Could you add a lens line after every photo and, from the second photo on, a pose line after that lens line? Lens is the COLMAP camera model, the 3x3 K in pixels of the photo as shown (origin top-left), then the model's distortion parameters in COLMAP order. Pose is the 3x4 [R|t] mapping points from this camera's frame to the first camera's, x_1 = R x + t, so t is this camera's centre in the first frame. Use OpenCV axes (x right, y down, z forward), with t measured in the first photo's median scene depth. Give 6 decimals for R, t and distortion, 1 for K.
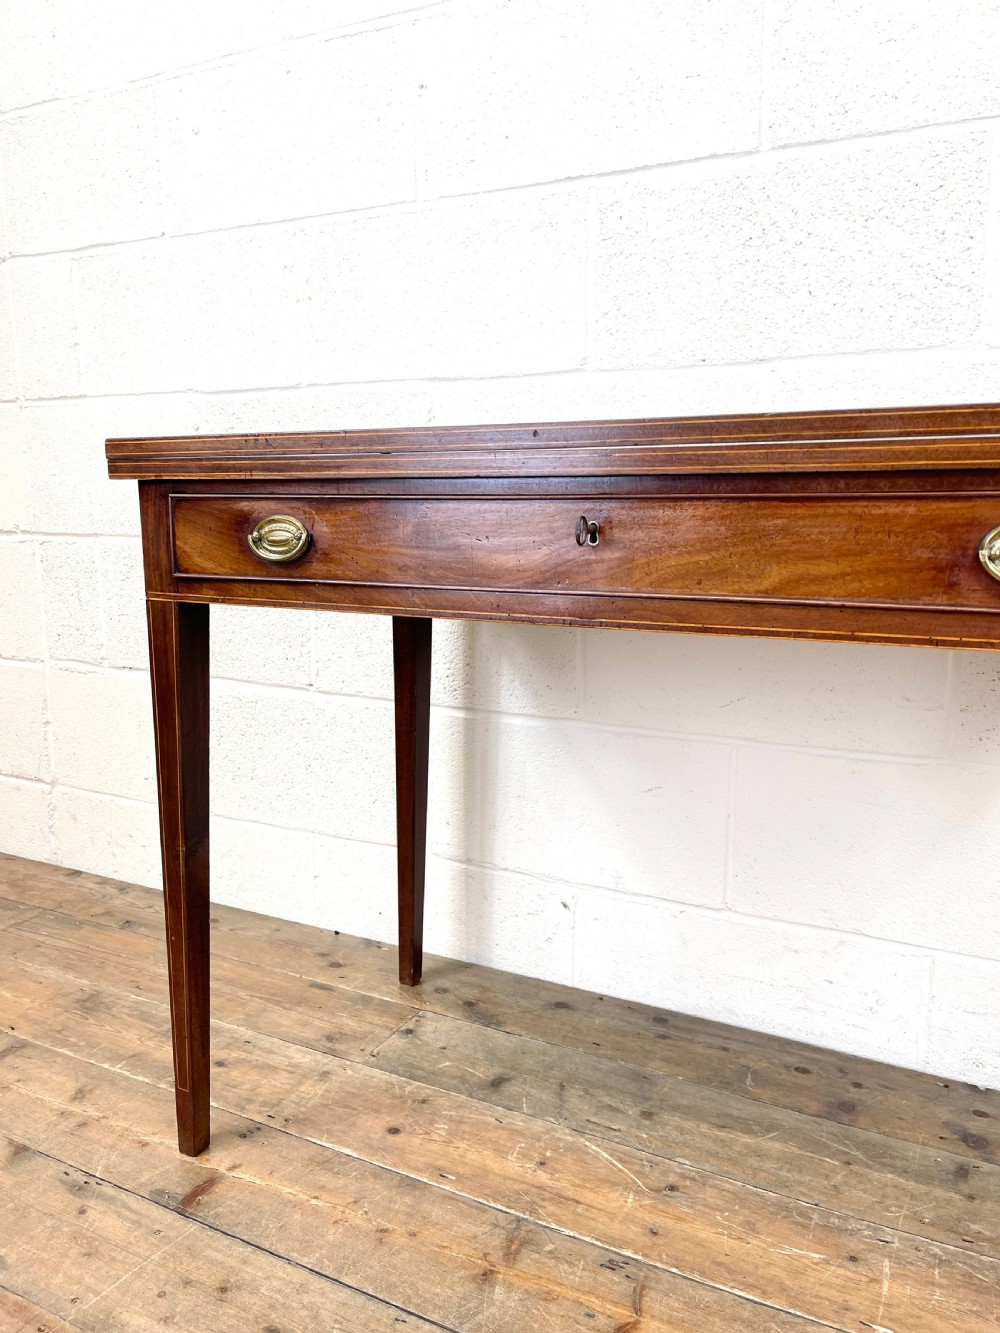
lens RADIAL K [[1009.9, 0, 495.7], [0, 1009.9, 676.1], [0, 0, 1]] dist [0.069201, -0.086936]
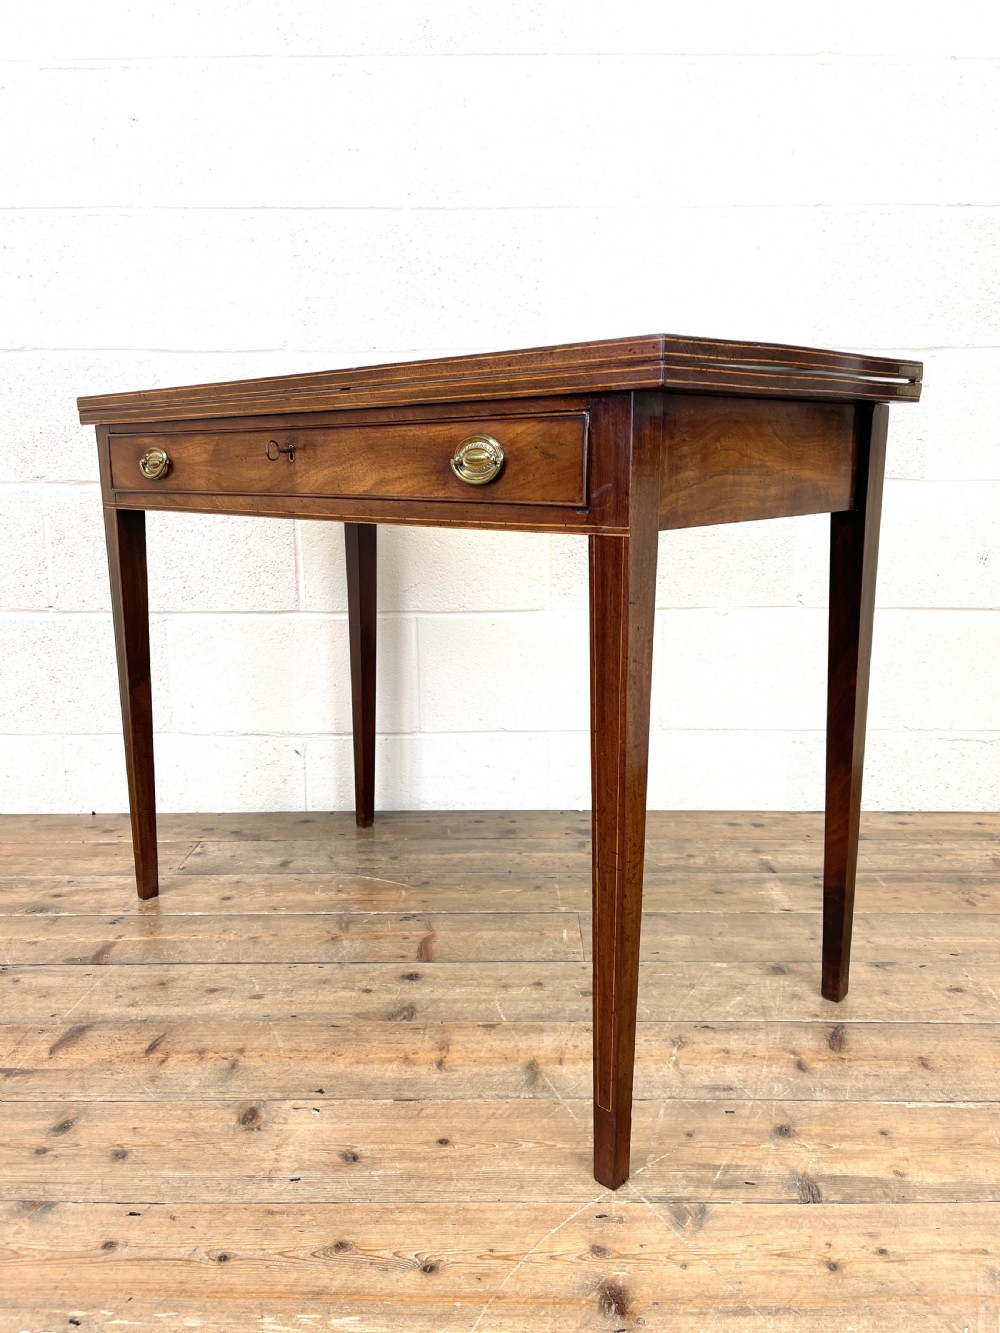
lens RADIAL K [[1009.9, 0, 501.5], [0, 1009.9, 676.1], [0, 0, 1]] dist [0.069201, -0.086936]
pose [[0.890715, -0.096070, 0.444294, -0.348291], [0.085606, 0.995374, 0.043610, 0.114043], [-0.446429, -0.000810, 0.894819, -0.402583]]
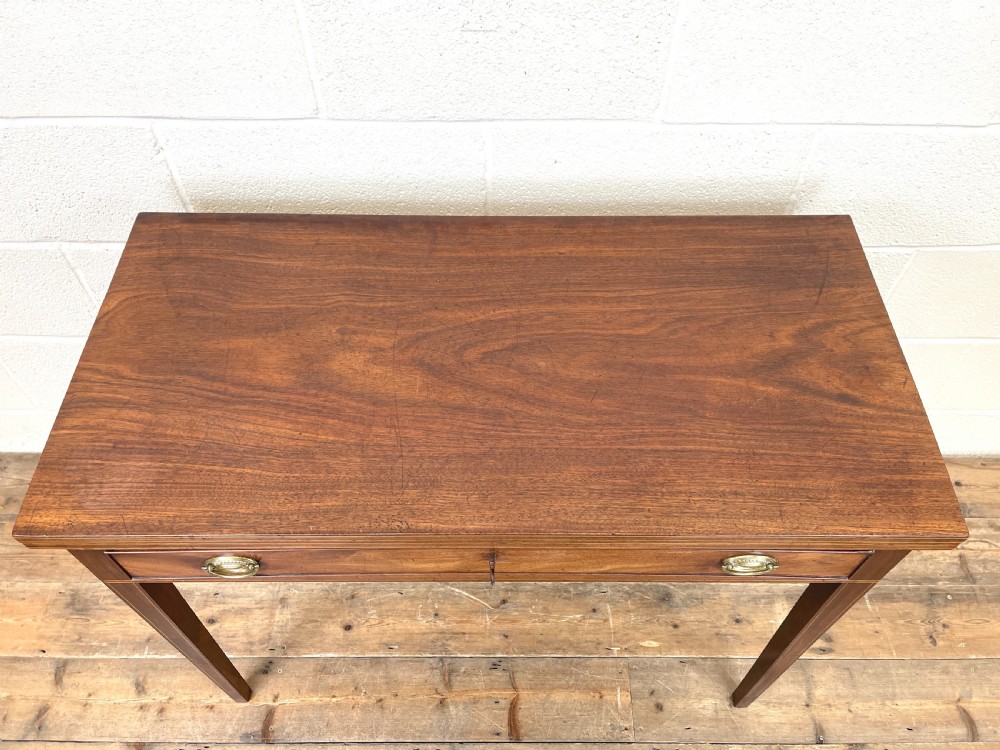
lens RADIAL K [[757.6, 0, 506.6], [0, 757.6, 382.0], [0, 0, 1]] dist [0.069201, -0.086936]
pose [[0.885586, -0.368781, 0.282378, -0.072320], [0.071346, 0.708741, 0.701852, -0.743551], [-0.458963, -0.601404, 0.653962, 0.267925]]
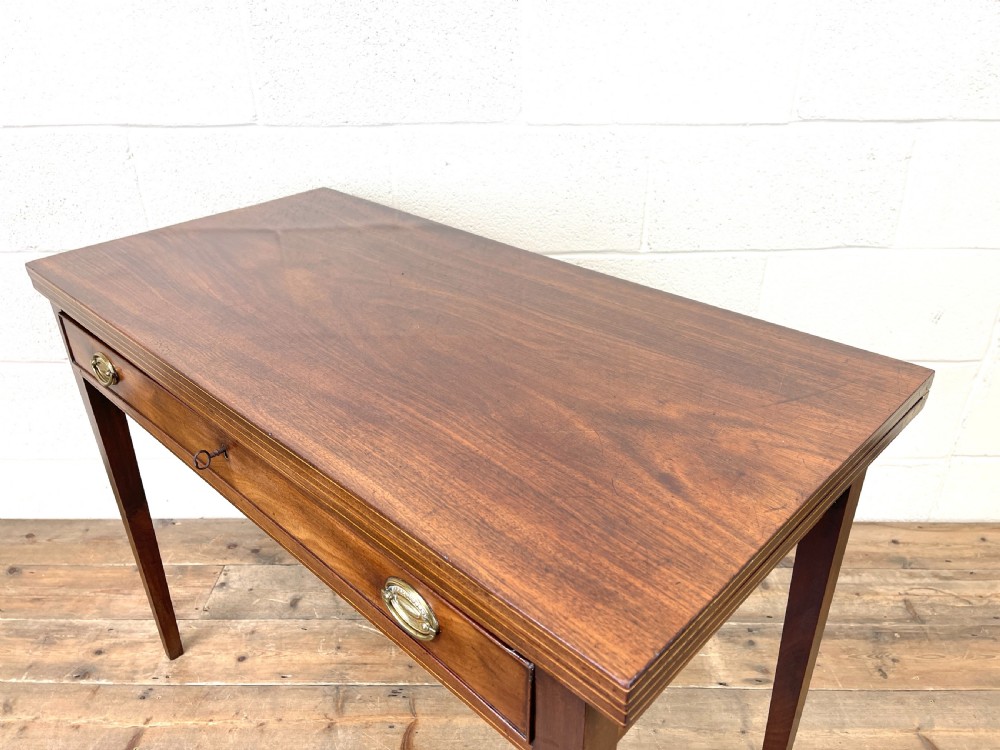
lens RADIAL K [[757.6, 0, 498.7], [0, 757.6, 377.3], [0, 0, 1]] dist [0.069201, -0.086936]
pose [[0.895623, -0.222092, 0.385402, -0.102634], [0.089979, 0.938979, 0.331996, -0.337822], [-0.435618, -0.262665, 0.860955, -0.108391]]
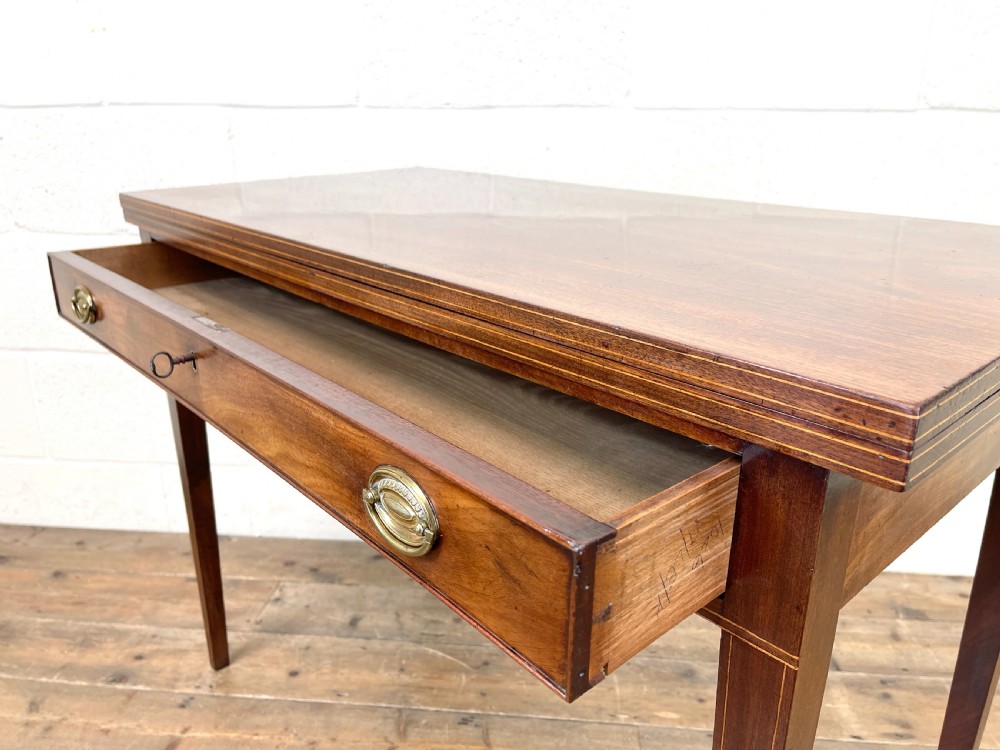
lens RADIAL K [[757.6, 0, 498.2], [0, 757.6, 380.4], [0, 0, 1]] dist [0.069201, -0.086936]
pose [[0.927581, -0.125015, 0.352085, -0.158897], [0.064756, 0.981890, 0.178040, -0.132506], [-0.367966, -0.142347, 0.918879, -0.039427]]
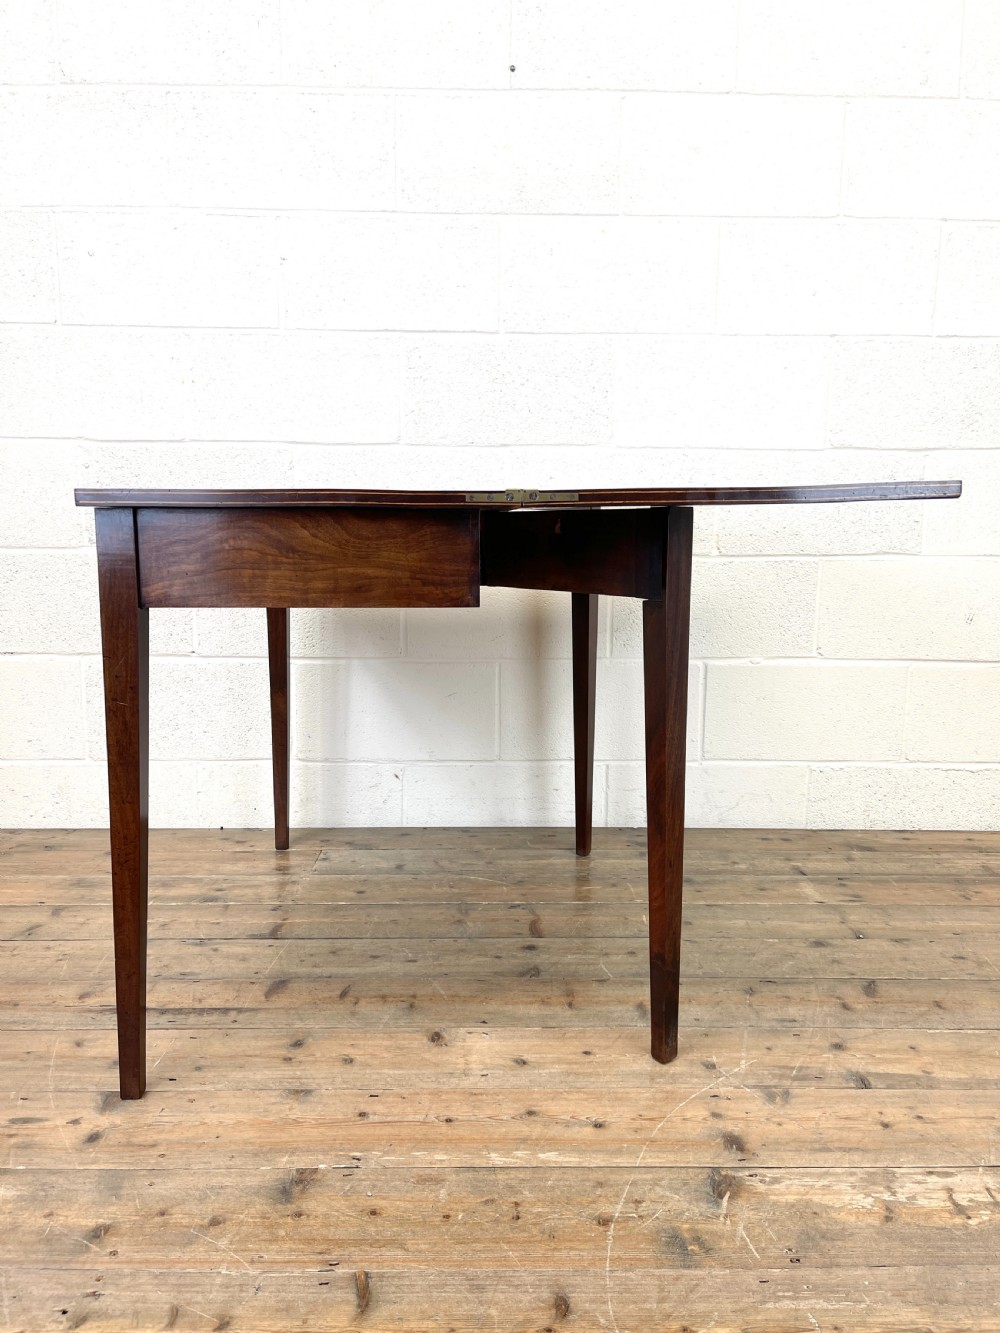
lens RADIAL K [[1009.9, 0, 504.6], [0, 1009.9, 674.6], [0, 0, 1]] dist [0.069201, -0.086936]
pose [[0.879997, -0.066352, 0.470323, -0.649106], [0.077227, 0.997006, -0.003842, 0.108802], [-0.468660, 0.039703, 0.882486, -0.605054]]
